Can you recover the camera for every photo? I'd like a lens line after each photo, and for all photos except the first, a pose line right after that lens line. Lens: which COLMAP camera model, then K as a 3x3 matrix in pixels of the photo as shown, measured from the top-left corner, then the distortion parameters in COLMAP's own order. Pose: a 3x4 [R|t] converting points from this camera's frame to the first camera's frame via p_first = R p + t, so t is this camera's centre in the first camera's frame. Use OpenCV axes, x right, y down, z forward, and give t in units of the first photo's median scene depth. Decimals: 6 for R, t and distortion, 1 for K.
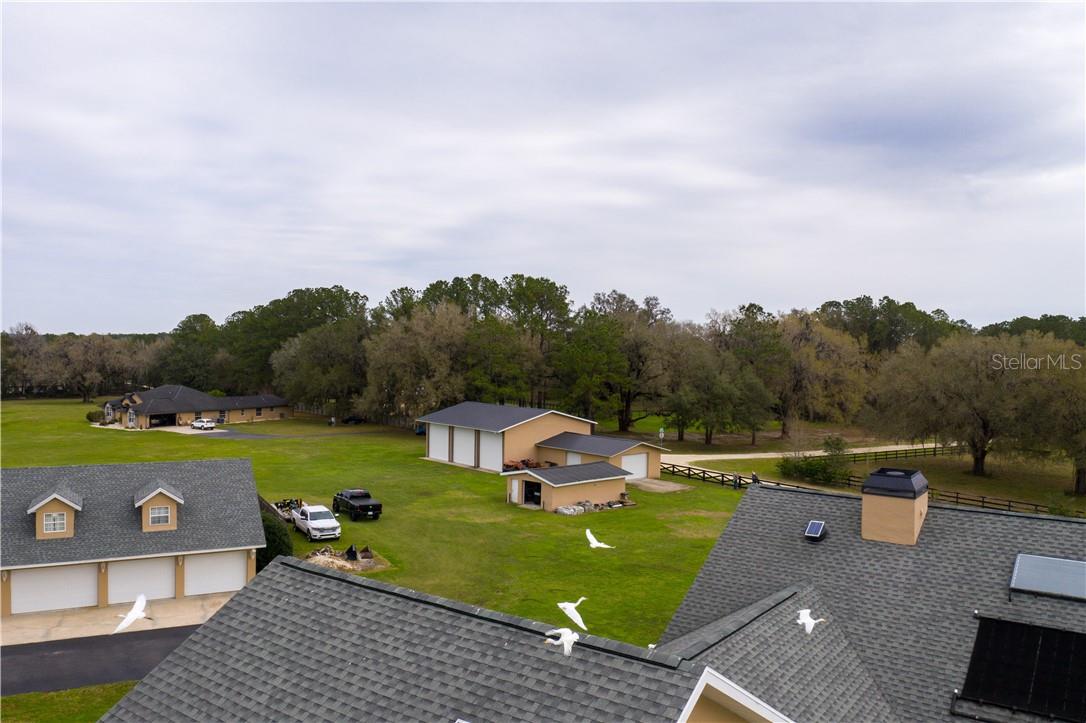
lens RADIAL K [[850.7, 0, 543.0], [0, 850.7, 361.5], [0, 0, 1]] dist [-0.013636, 0.000467]
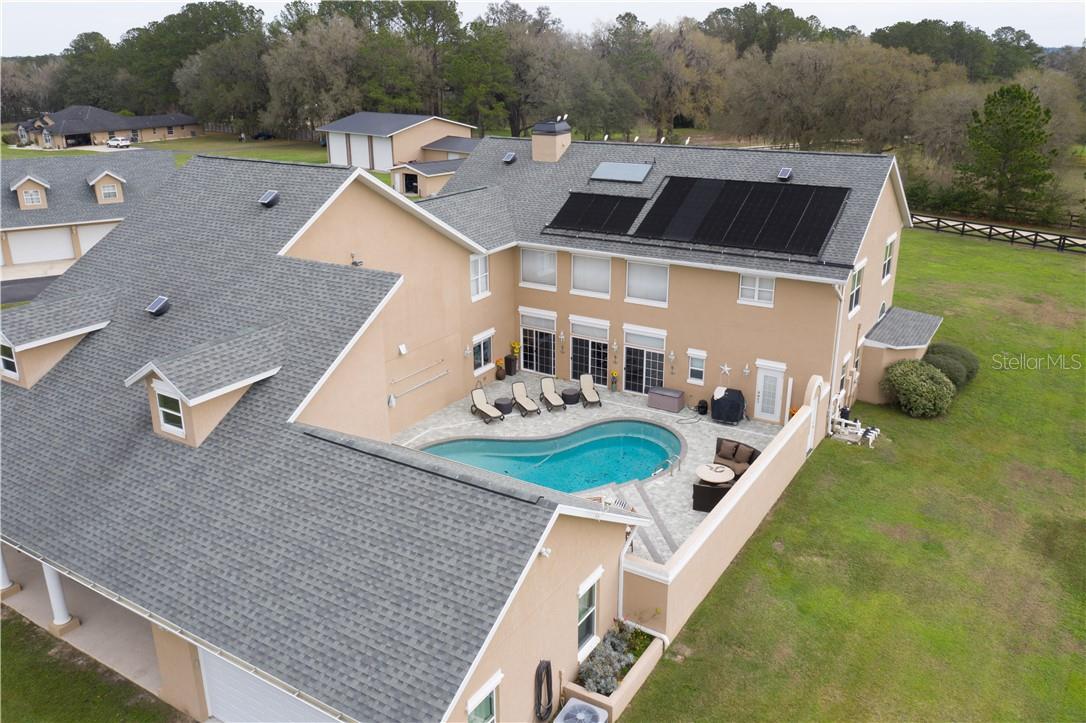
lens RADIAL K [[850.7, 0, 543.0], [0, 850.7, 361.5], [0, 0, 1]] dist [-0.013636, 0.000467]
pose [[0.996400, -0.044102, 0.072405, 0.040977], [0.018883, 0.948039, 0.317593, 0.006838], [-0.082649, -0.315082, 0.945459, -0.134412]]
